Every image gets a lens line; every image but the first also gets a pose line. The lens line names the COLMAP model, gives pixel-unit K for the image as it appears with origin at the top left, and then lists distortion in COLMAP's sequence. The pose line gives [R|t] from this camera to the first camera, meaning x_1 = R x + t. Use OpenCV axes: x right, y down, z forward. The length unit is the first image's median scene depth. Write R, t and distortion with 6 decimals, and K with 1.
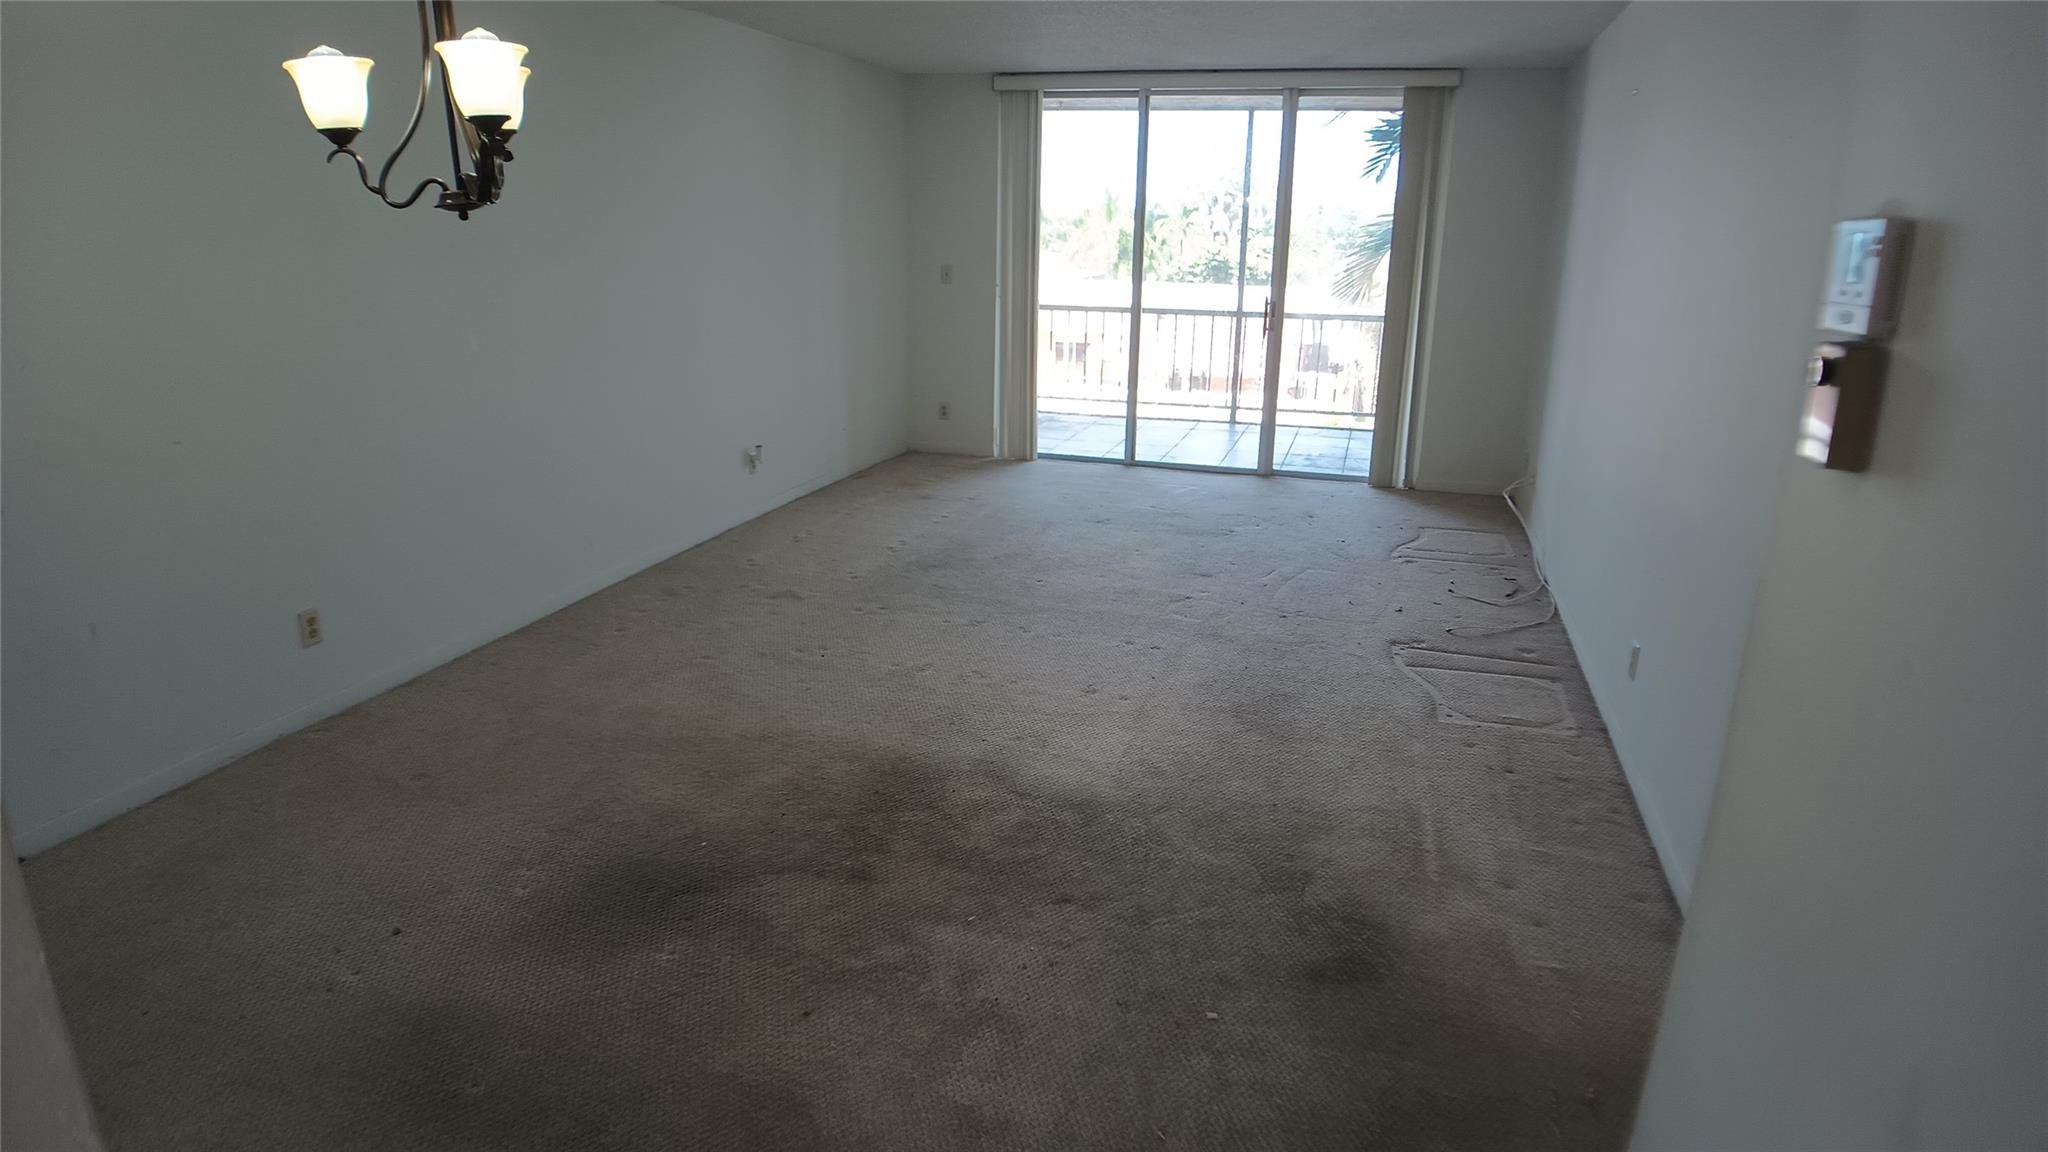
lens RADIAL K [[1347.9, 0, 1024.0], [0, 1347.9, 576.0], [0, 0, 1]] dist [0.332315, 0.000126]
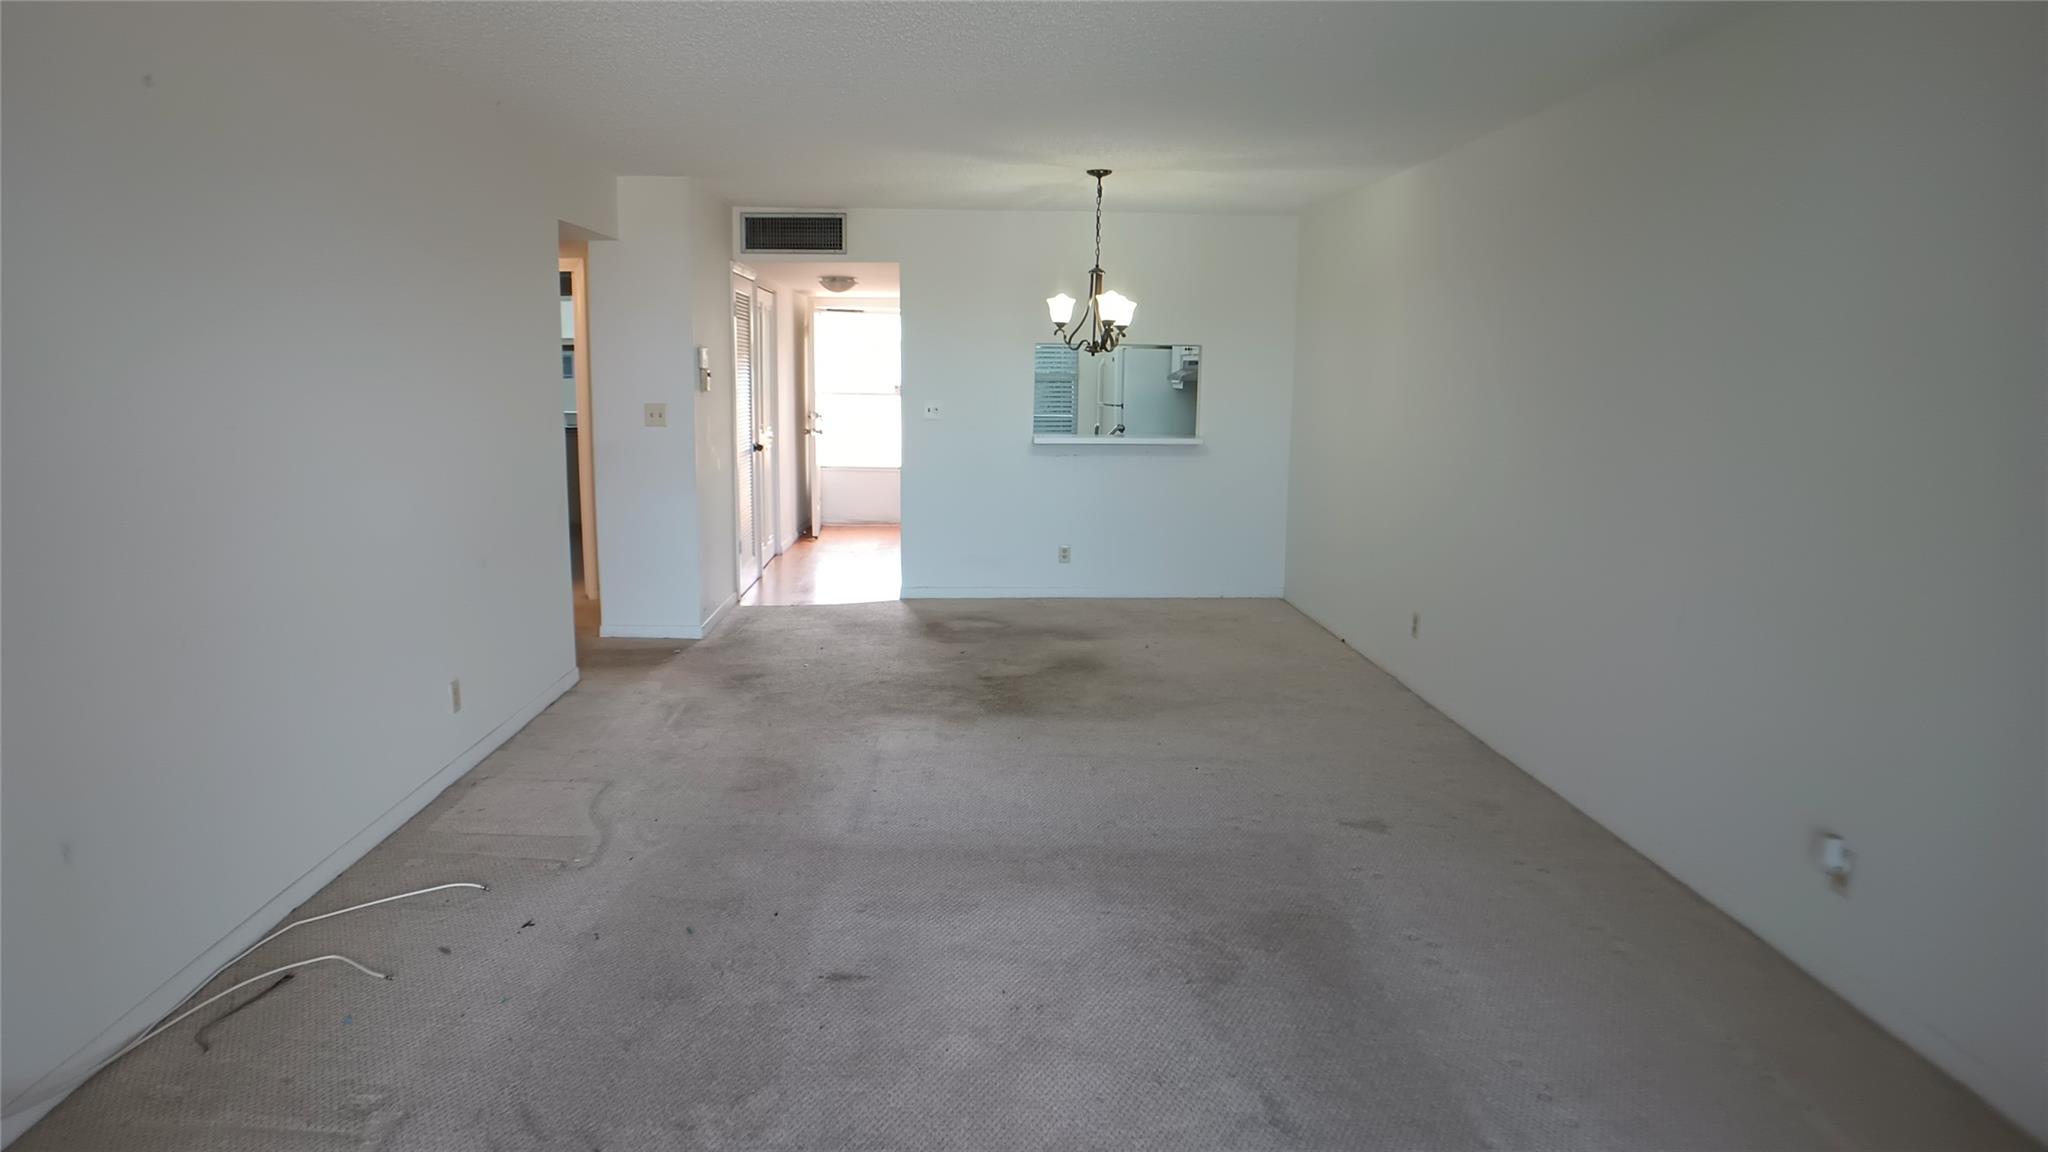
lens RADIAL K [[1347.9, 0, 1024.0], [0, 1347.9, 576.0], [0, 0, 1]] dist [0.332315, 0.000126]
pose [[-0.948495, 0.019795, -0.316174, 0.433063], [-0.119124, 0.902510, 0.413866, -0.707406], [0.293542, 0.430214, -0.853668, 2.561169]]
